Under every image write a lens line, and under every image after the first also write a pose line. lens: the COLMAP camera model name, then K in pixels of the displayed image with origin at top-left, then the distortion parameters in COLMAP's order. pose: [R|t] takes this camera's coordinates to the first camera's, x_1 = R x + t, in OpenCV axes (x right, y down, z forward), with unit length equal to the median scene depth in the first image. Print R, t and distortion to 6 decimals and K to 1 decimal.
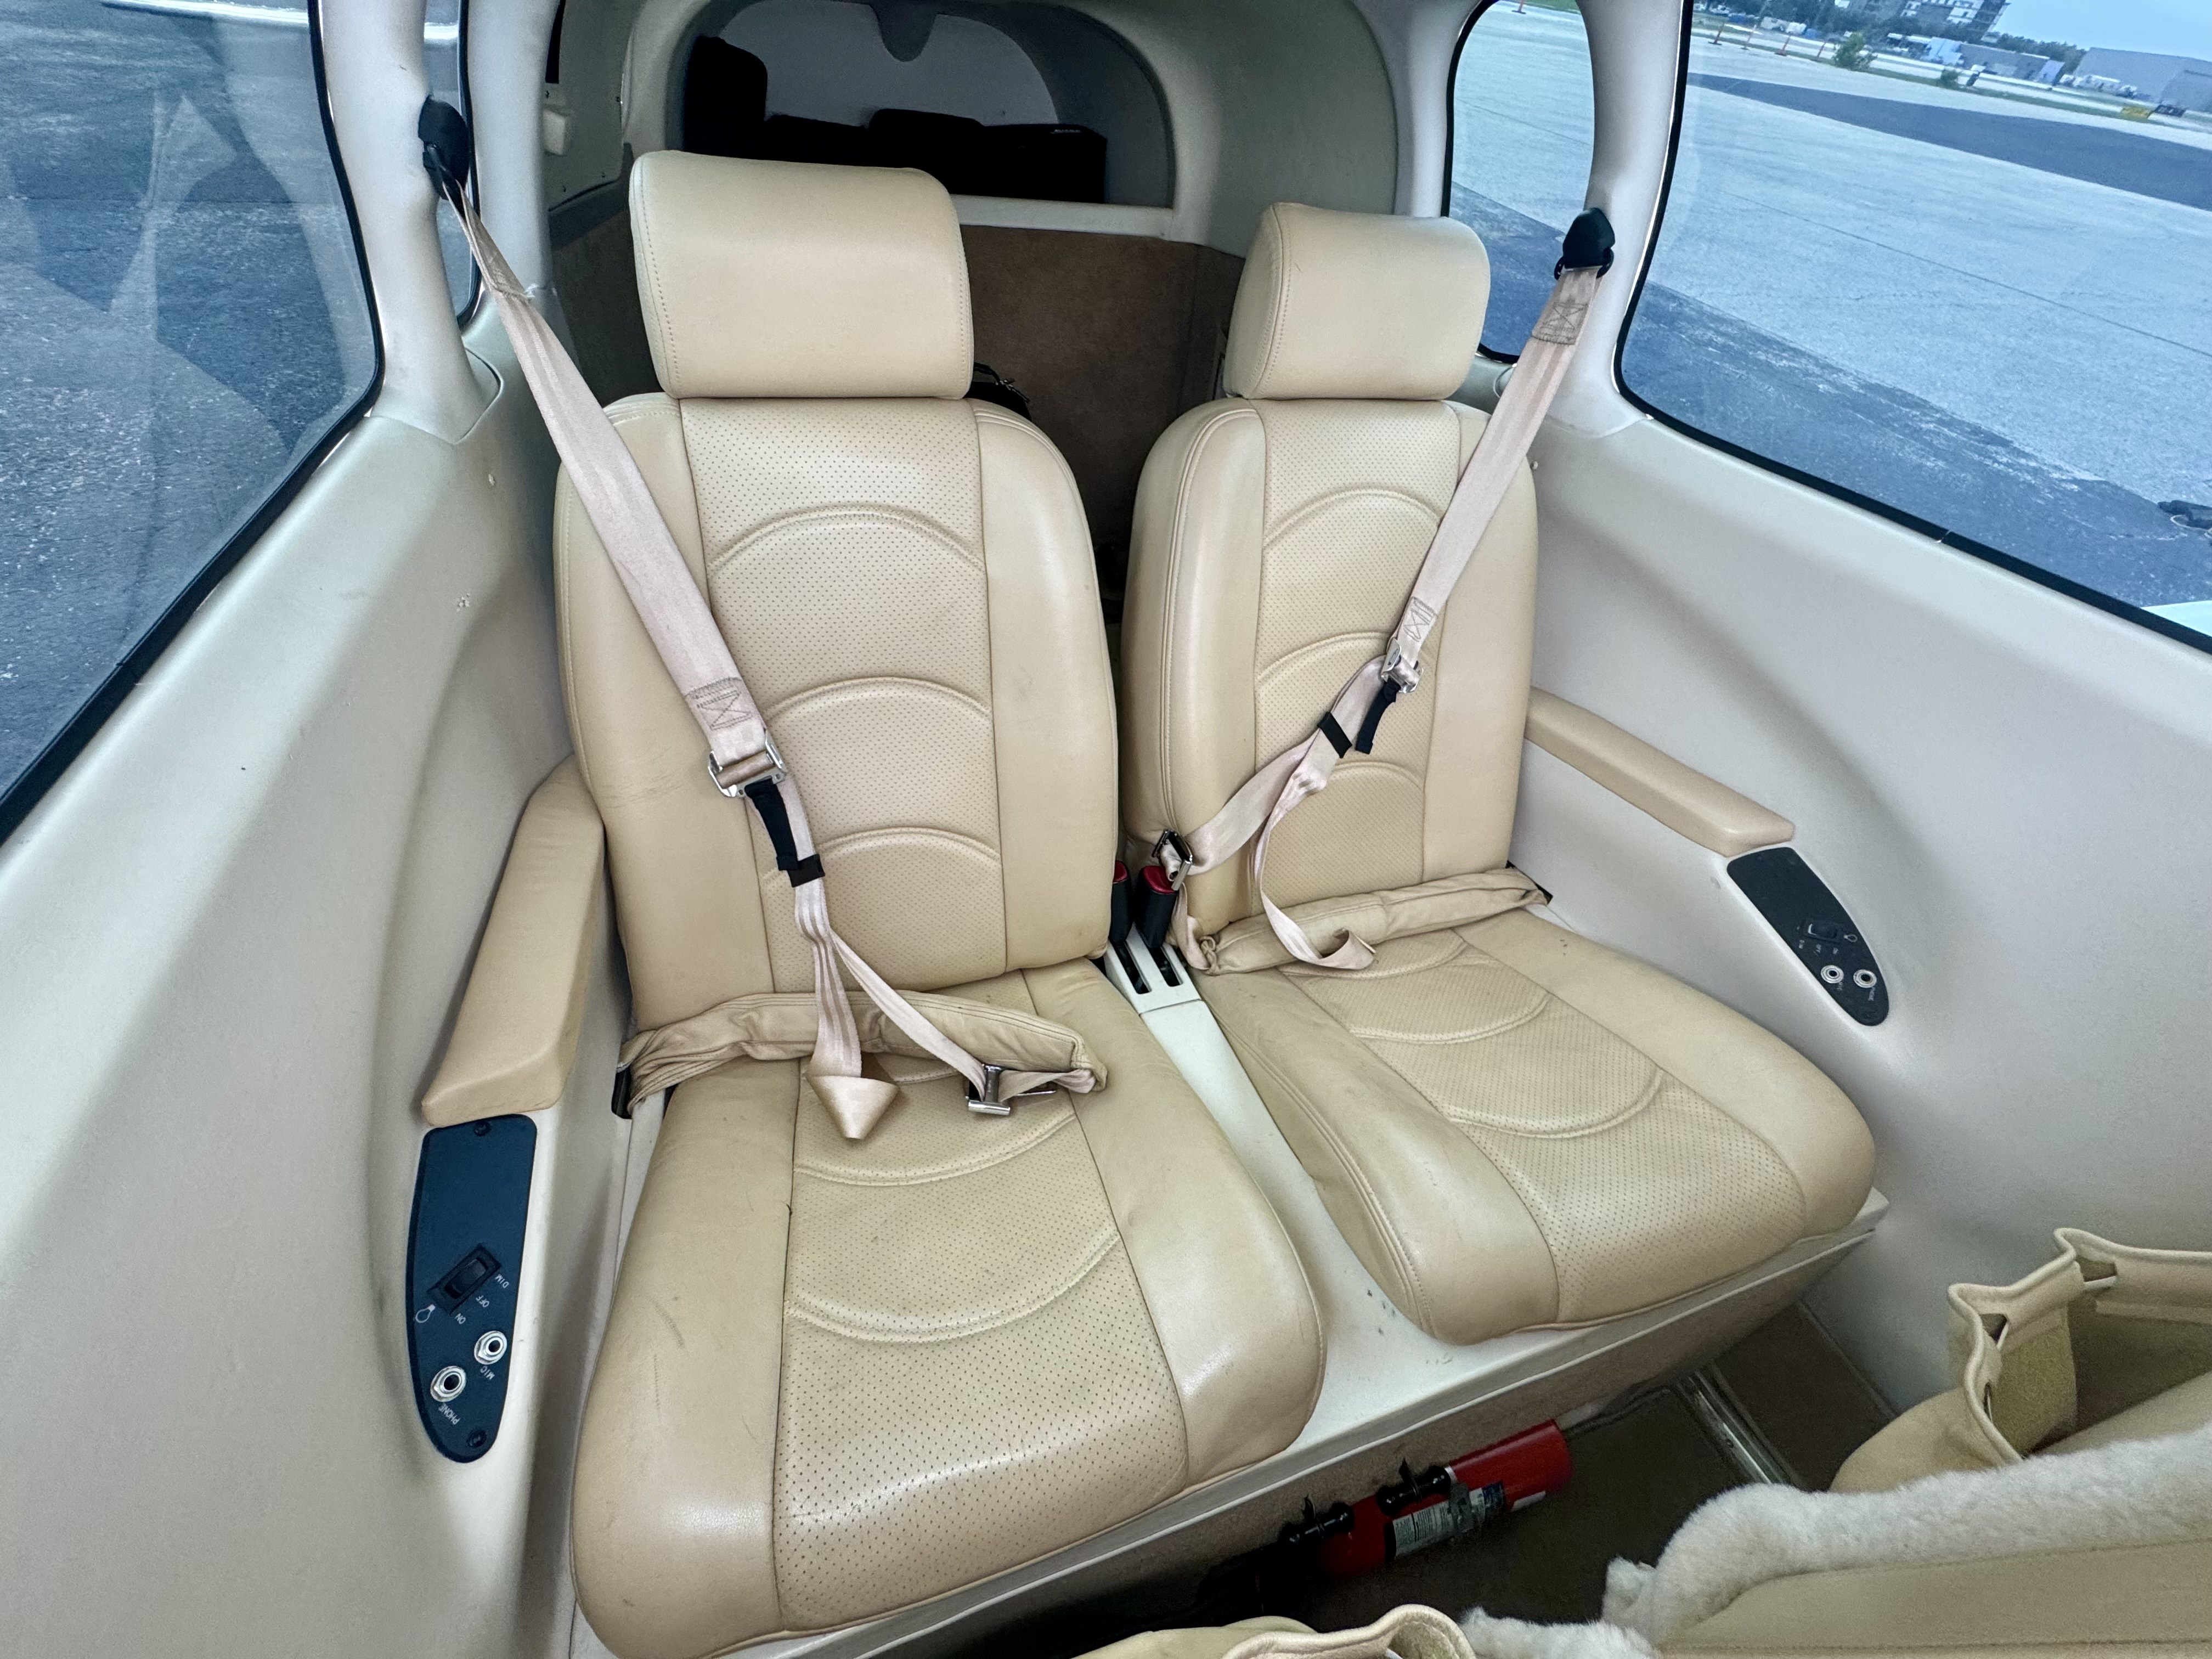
lens RADIAL K [[887.2, 0, 1106.0], [0, 887.2, 829.5], [0, 0, 1]] dist [0.000546, 0.000429]
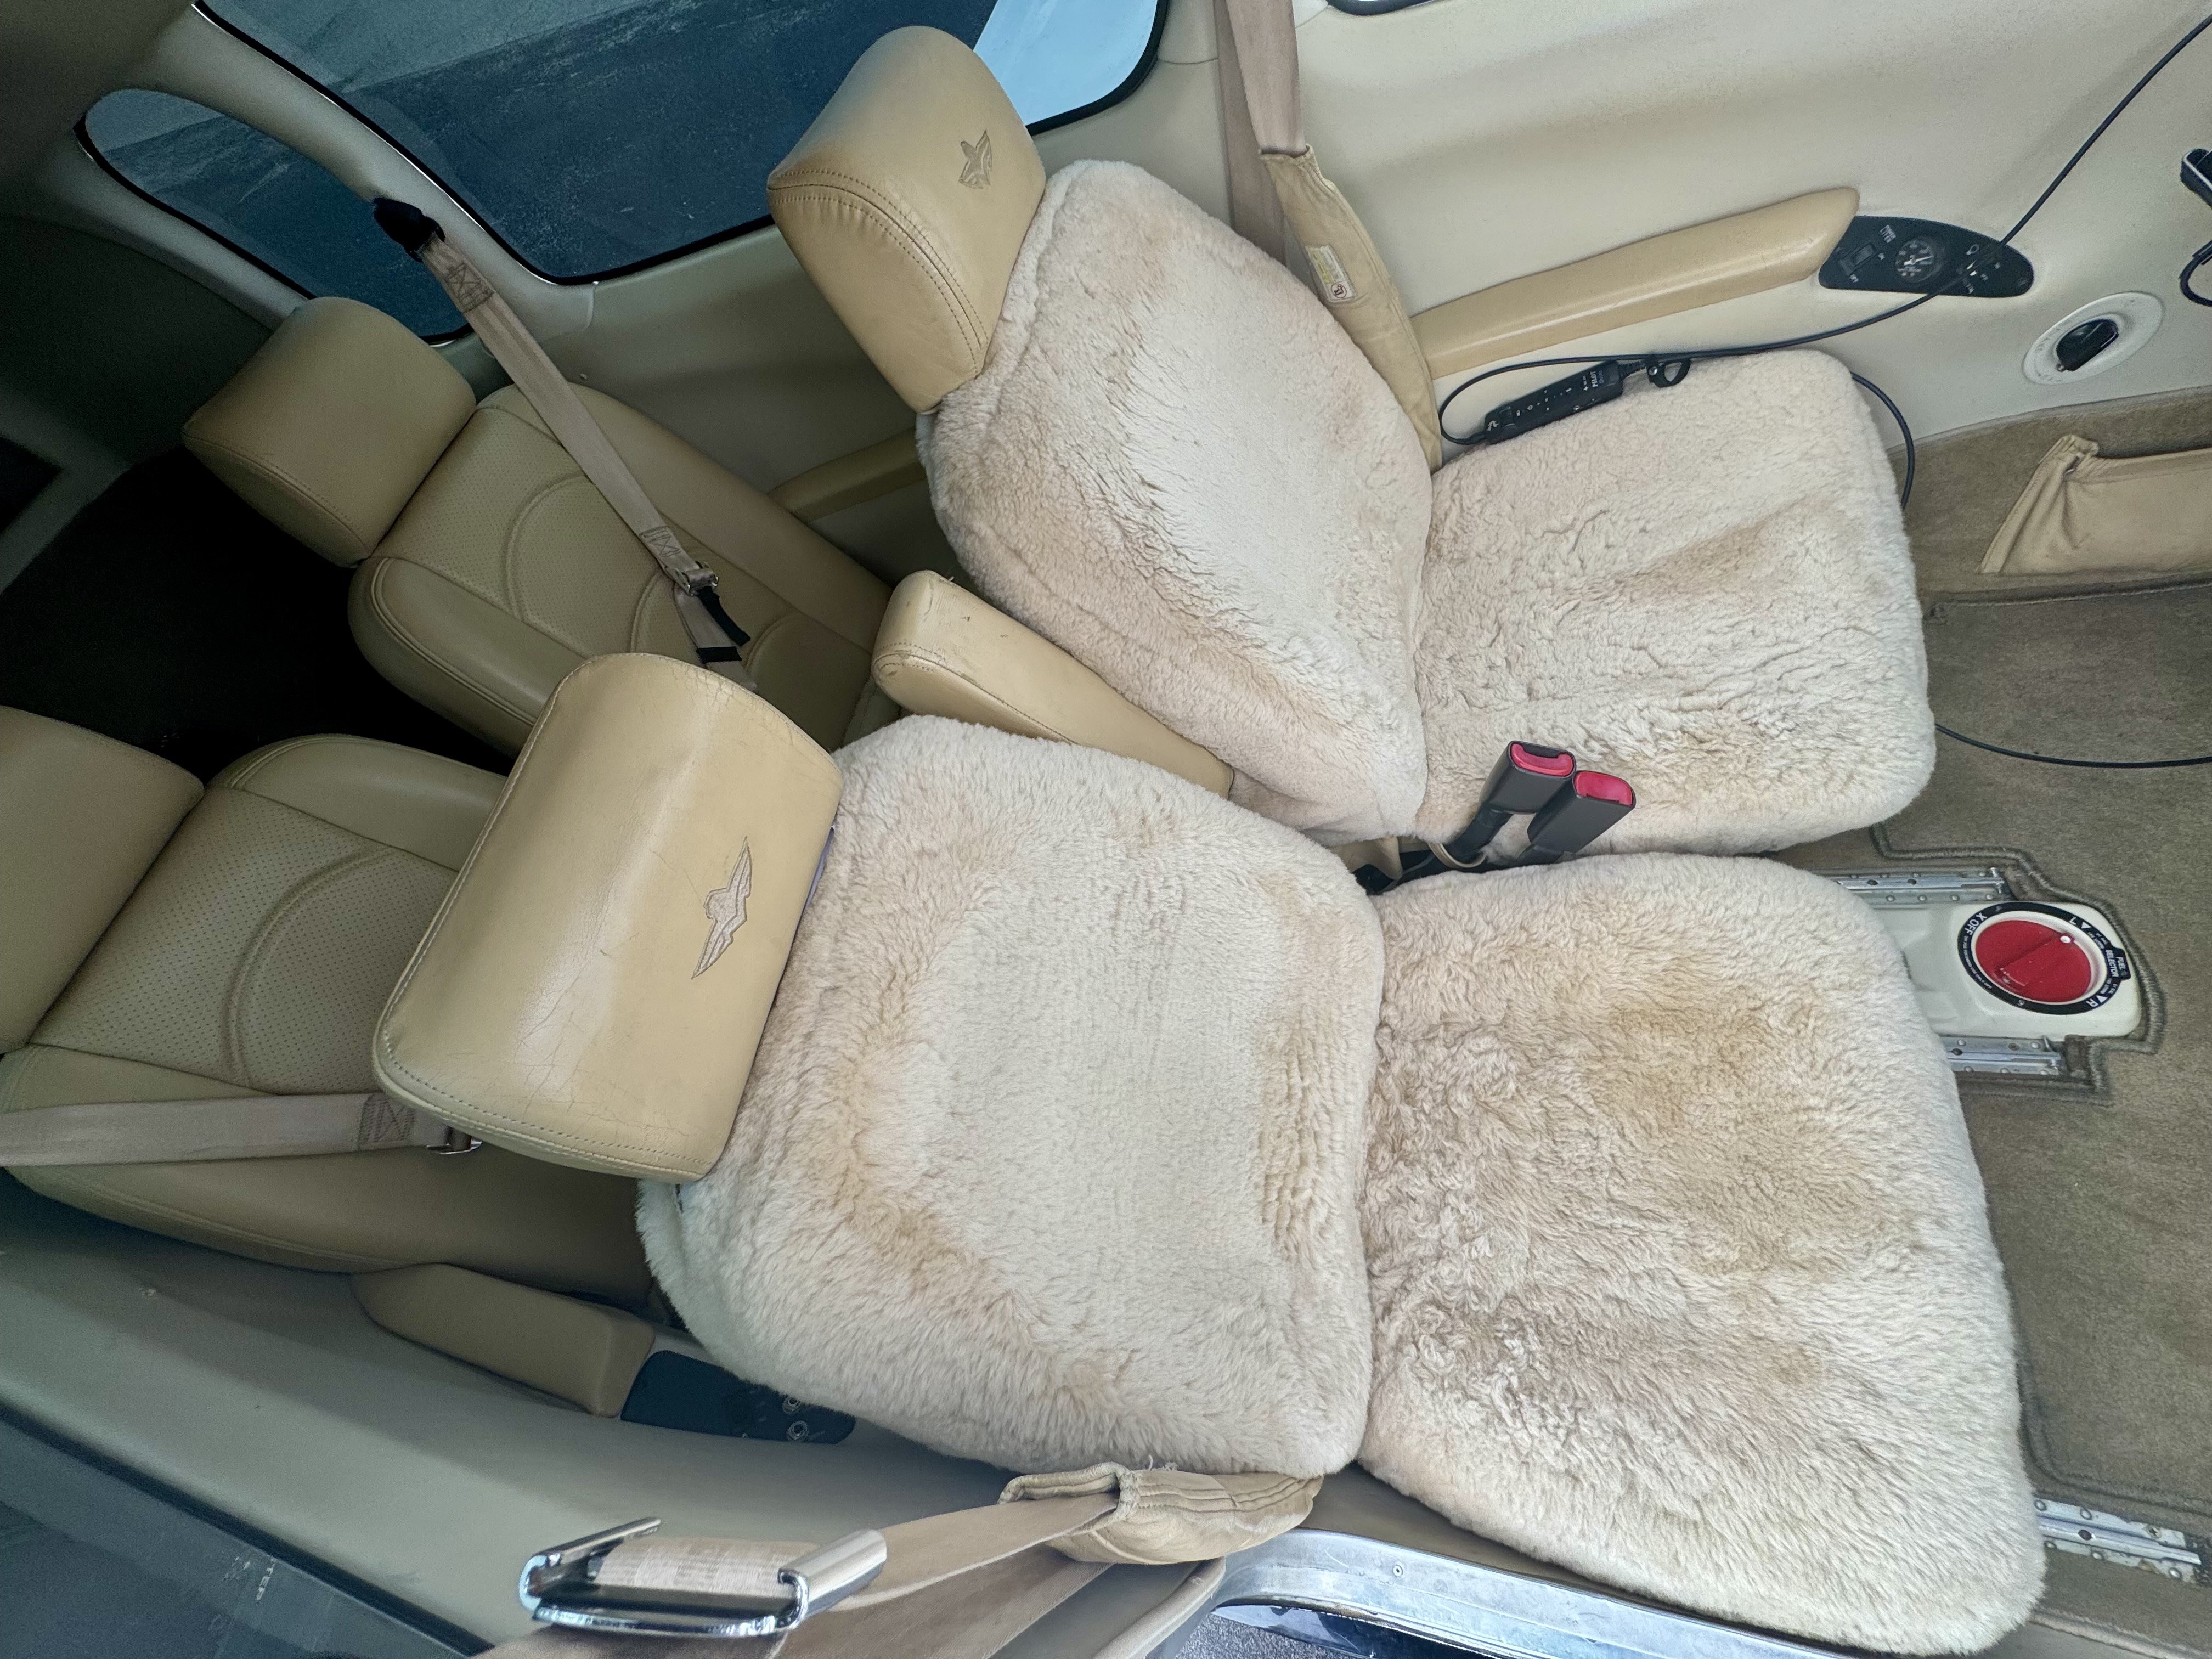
lens RADIAL K [[887.2, 0, 1106.0], [0, 887.2, 829.5], [0, 0, 1]] dist [0.000546, 0.000429]
pose [[0.419698, -0.878661, 0.227613, 0.000160], [0.822621, 0.474201, 0.313732, 0.056516], [-0.383598, 0.055566, 0.921827, -0.273762]]
